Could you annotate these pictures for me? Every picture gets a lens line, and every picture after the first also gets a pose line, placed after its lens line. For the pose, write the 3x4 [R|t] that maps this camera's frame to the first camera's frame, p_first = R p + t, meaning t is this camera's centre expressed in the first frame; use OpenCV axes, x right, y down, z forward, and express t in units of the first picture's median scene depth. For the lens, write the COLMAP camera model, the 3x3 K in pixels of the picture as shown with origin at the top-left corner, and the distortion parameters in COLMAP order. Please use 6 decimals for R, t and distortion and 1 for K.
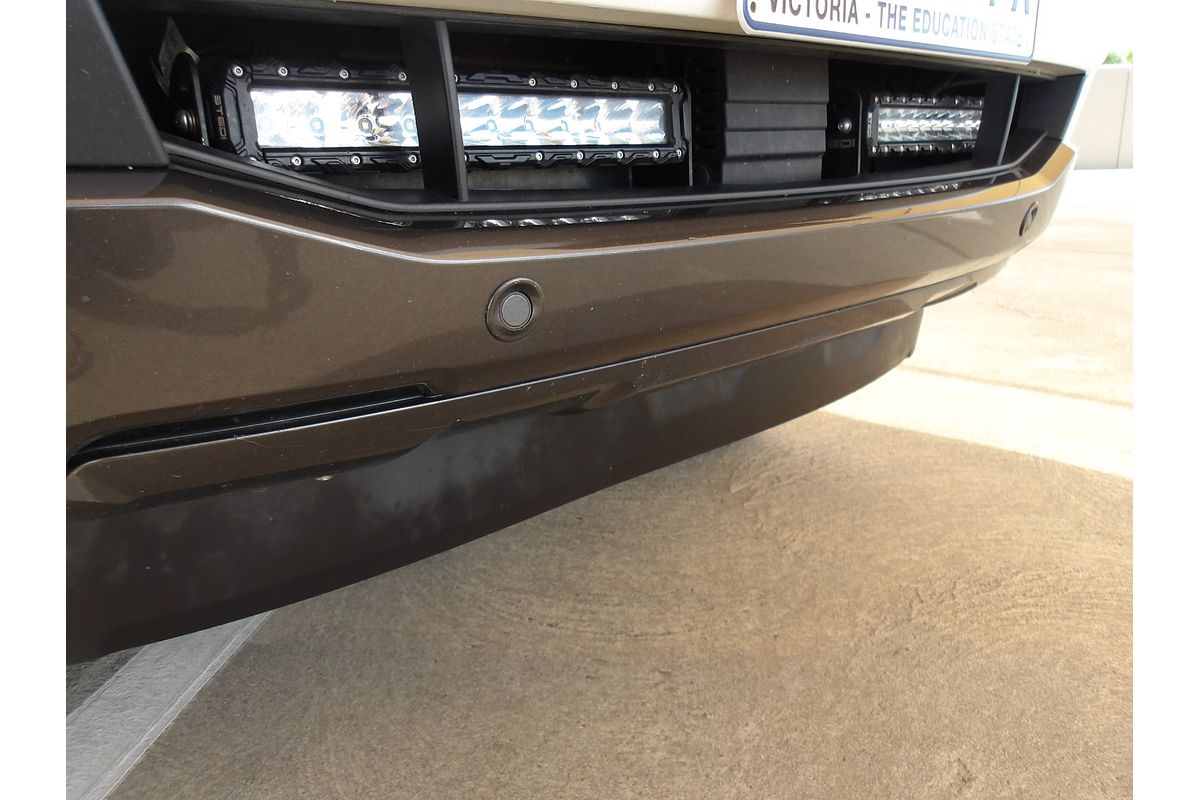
lens RADIAL K [[921.8, 0, 600.0], [0, 921.8, 400.0], [0, 0, 1]] dist [0.001476, 0.002631]
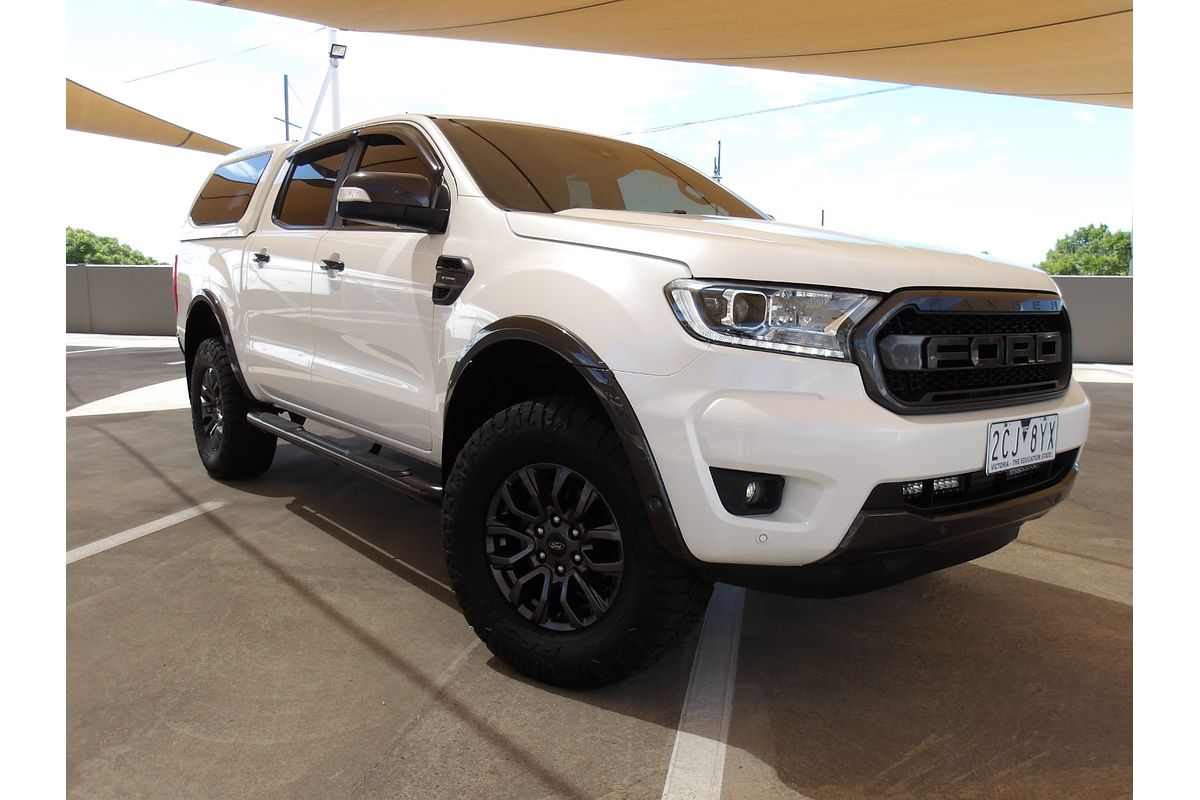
lens RADIAL K [[891.6, 0, 600.0], [0, 891.6, 400.0], [0, 0, 1]] dist [-0.002579, 0.006532]
pose [[0.993807, 0.050877, -0.098792, -0.420679], [-0.065658, 0.986096, -0.152656, 0.019591], [0.089652, 0.158197, 0.983329, -1.141506]]
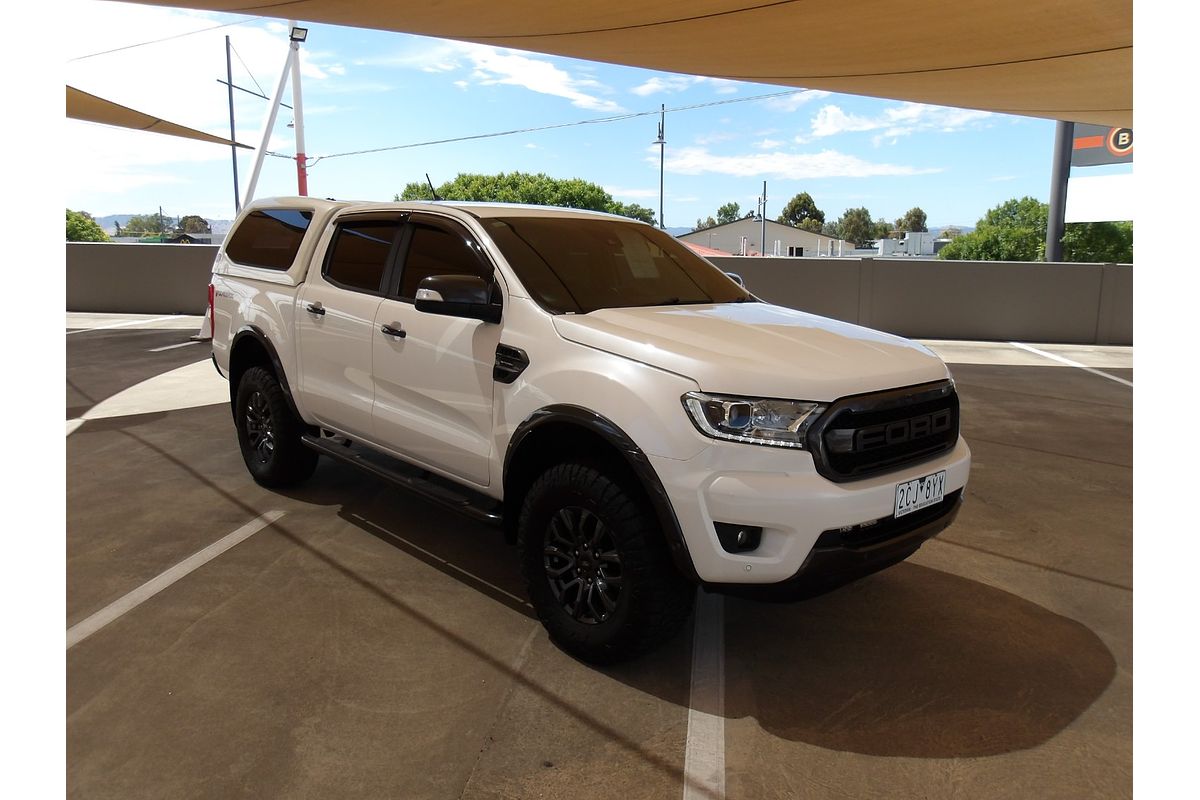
lens RADIAL K [[874.8, 0, 605.5], [0, 874.8, 399.0], [0, 0, 1]] dist [0.005969, 0.007277]
pose [[0.998480, 0.046032, -0.030300, -0.575629], [-0.049146, 0.992529, -0.111677, -0.132952], [0.024933, 0.112996, 0.993283, -1.767845]]
